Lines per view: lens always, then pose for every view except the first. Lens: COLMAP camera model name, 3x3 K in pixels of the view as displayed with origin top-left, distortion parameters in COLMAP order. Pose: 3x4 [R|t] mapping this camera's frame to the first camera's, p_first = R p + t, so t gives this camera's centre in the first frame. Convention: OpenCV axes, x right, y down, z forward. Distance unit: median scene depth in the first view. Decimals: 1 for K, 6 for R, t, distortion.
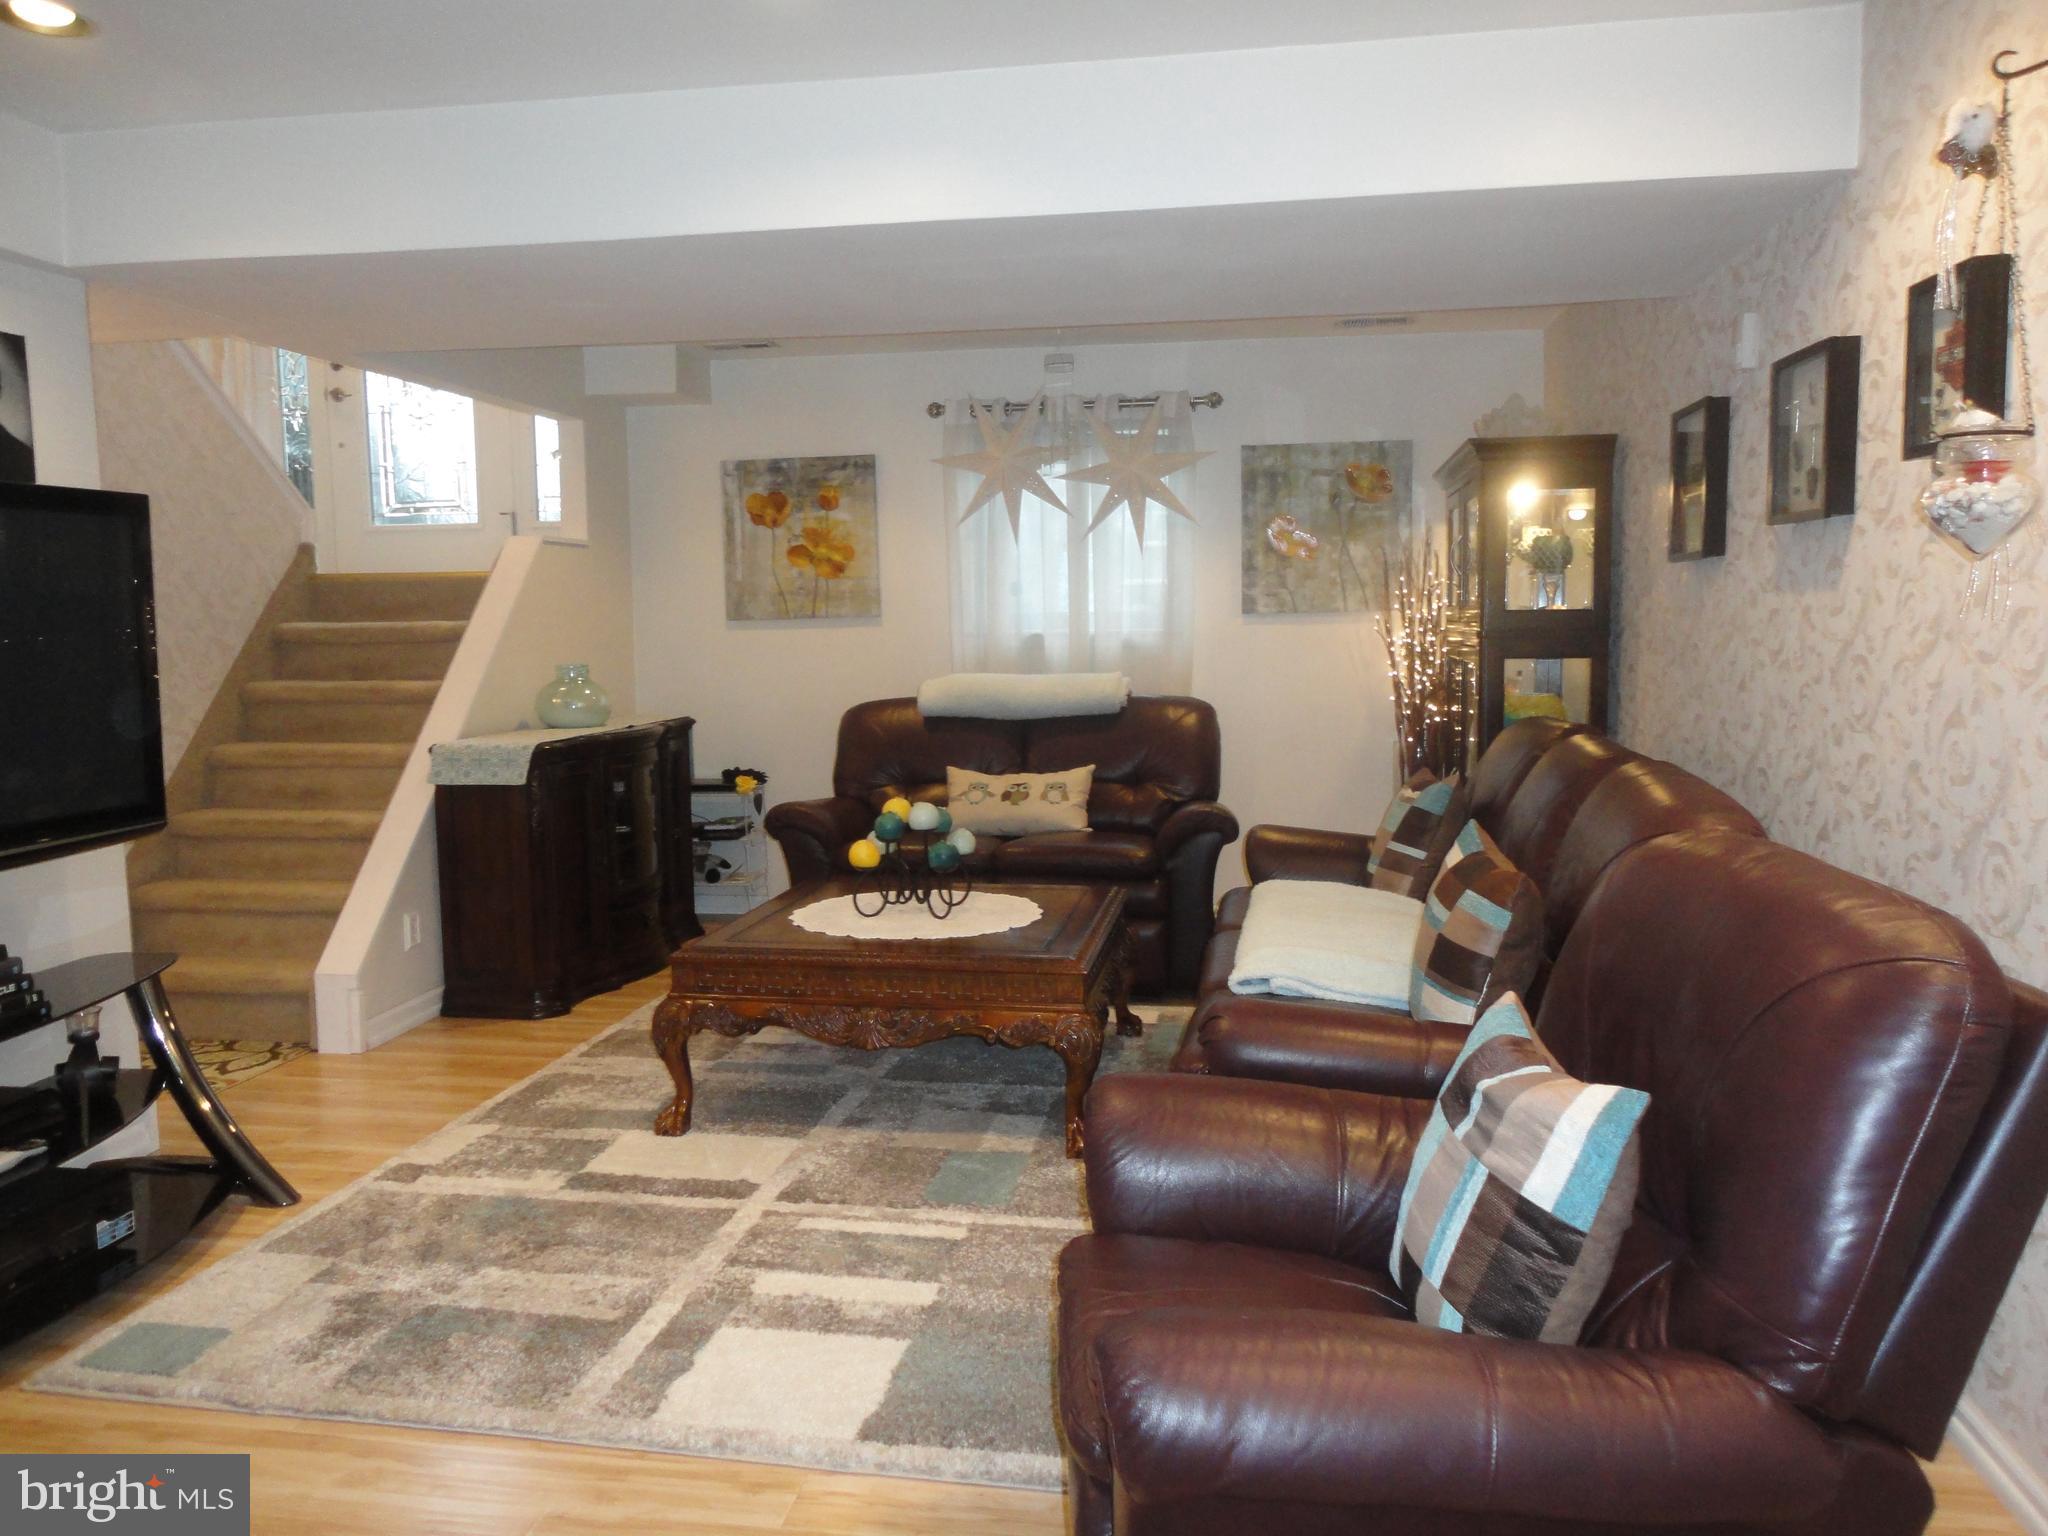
lens RADIAL K [[1476.2, 0, 1022.8], [0, 1476.2, 768.0], [0, 0, 1]] dist [-0.011101, -0.001911]
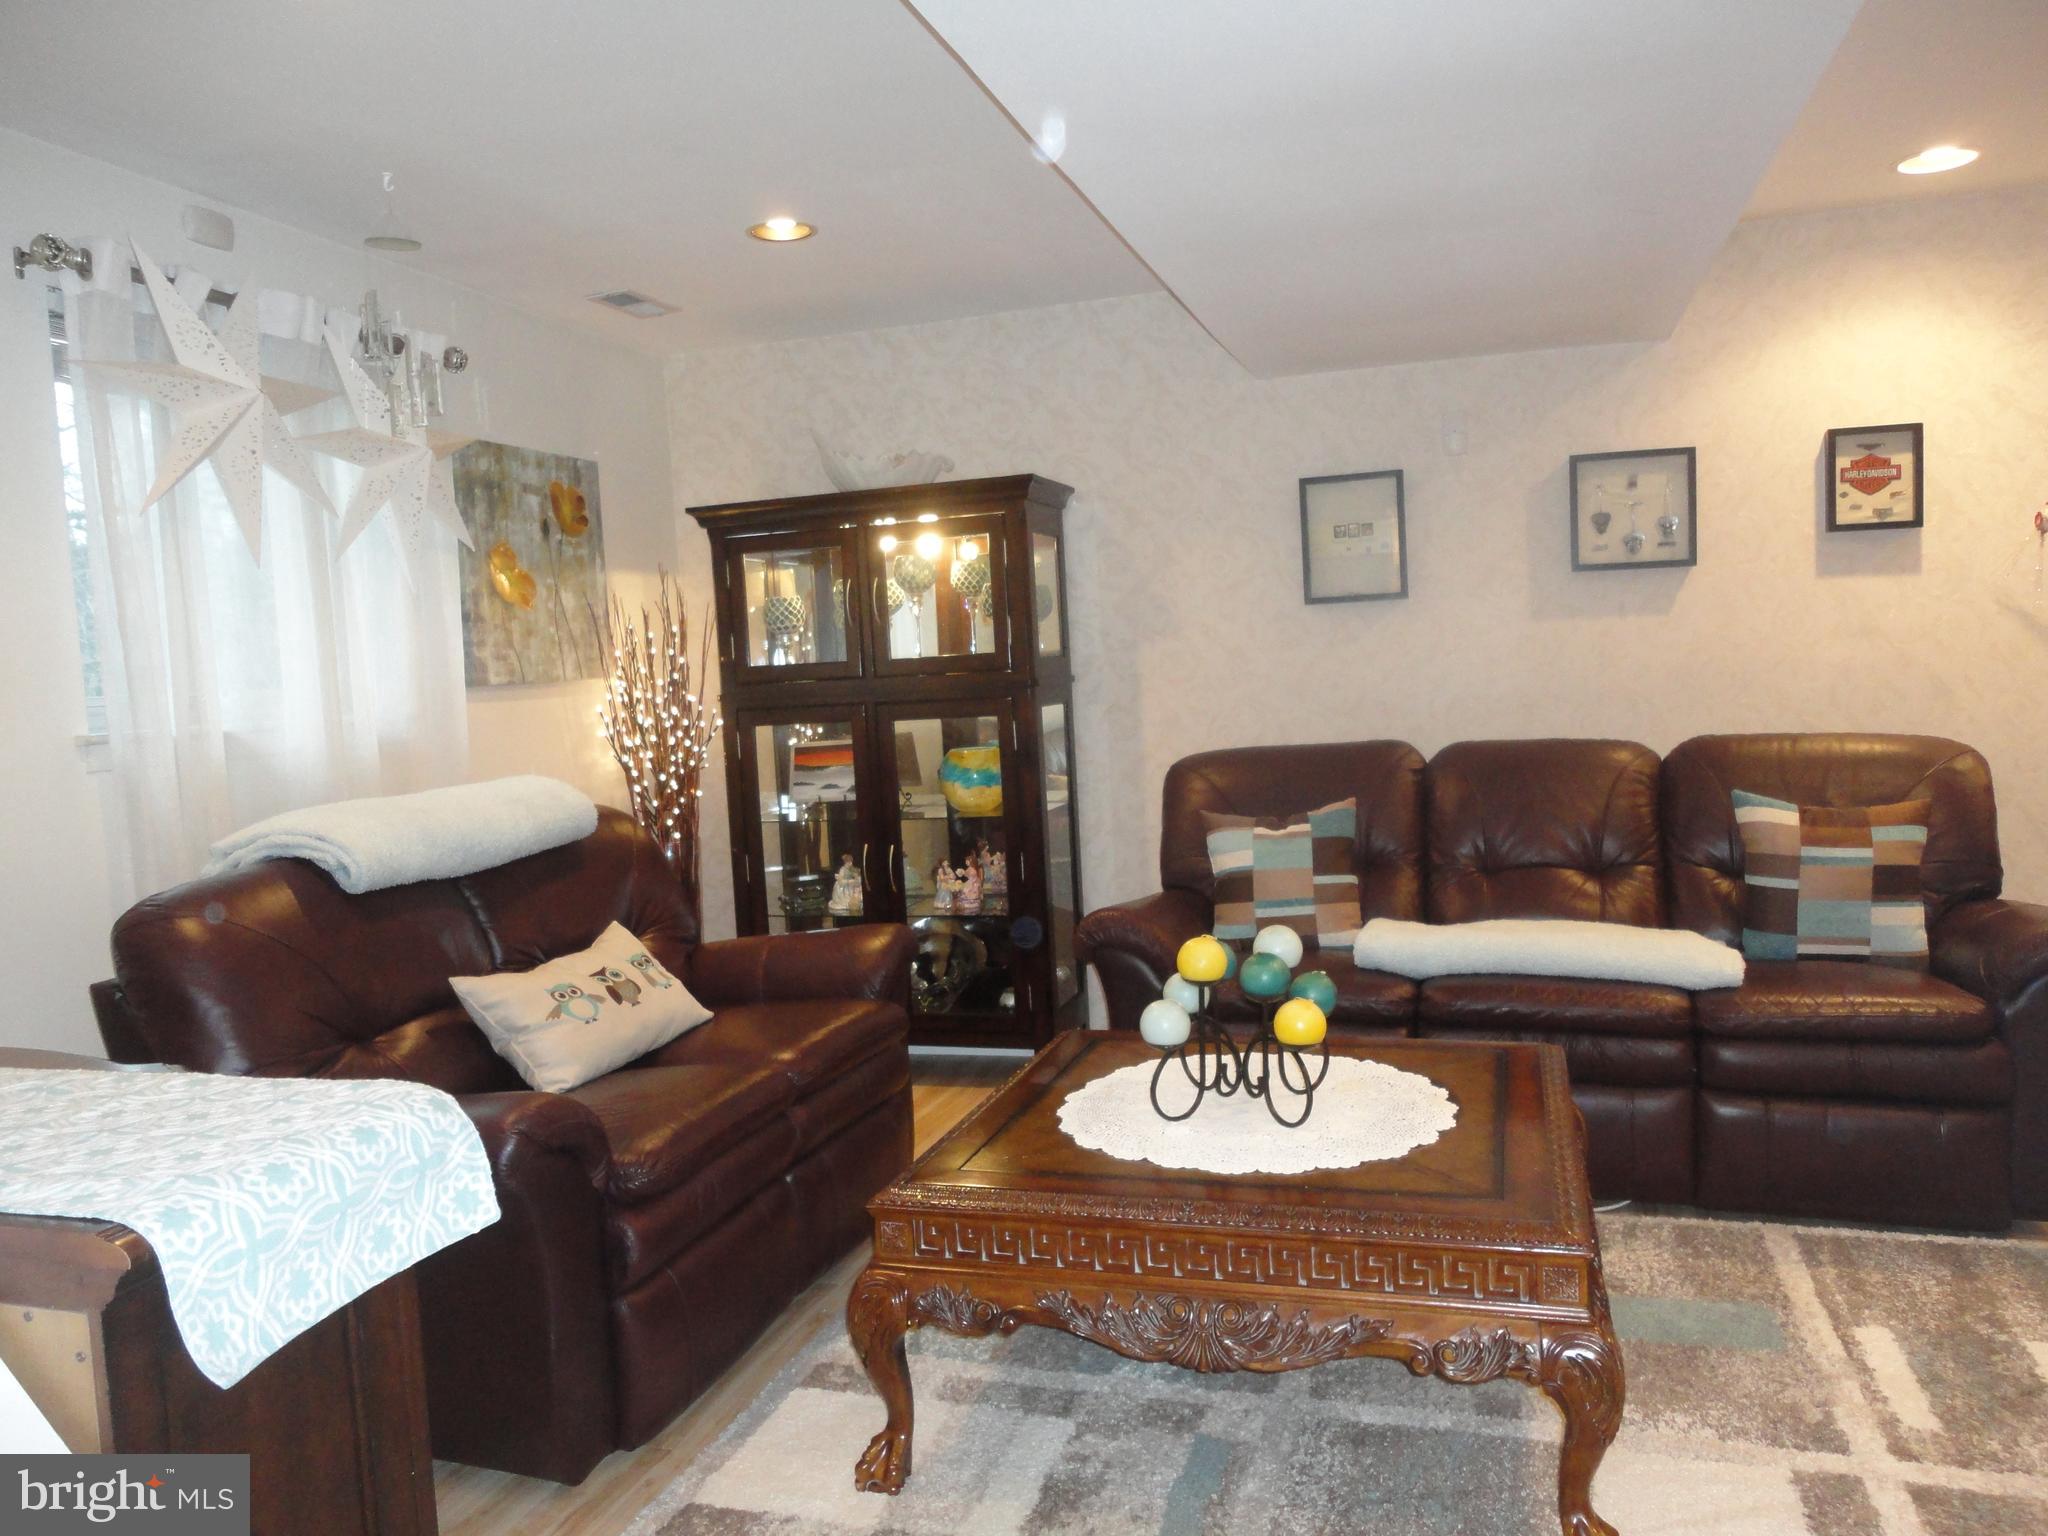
lens RADIAL K [[1476.2, 0, 1020.5], [0, 1476.2, 772.9], [0, 0, 1]] dist [-0.011101, -0.001911]
pose [[0.153600, -0.071180, 0.985566, -0.480927], [0.152871, 0.987106, 0.047466, -0.060829], [-0.976236, 0.143373, 0.162501, 0.667494]]
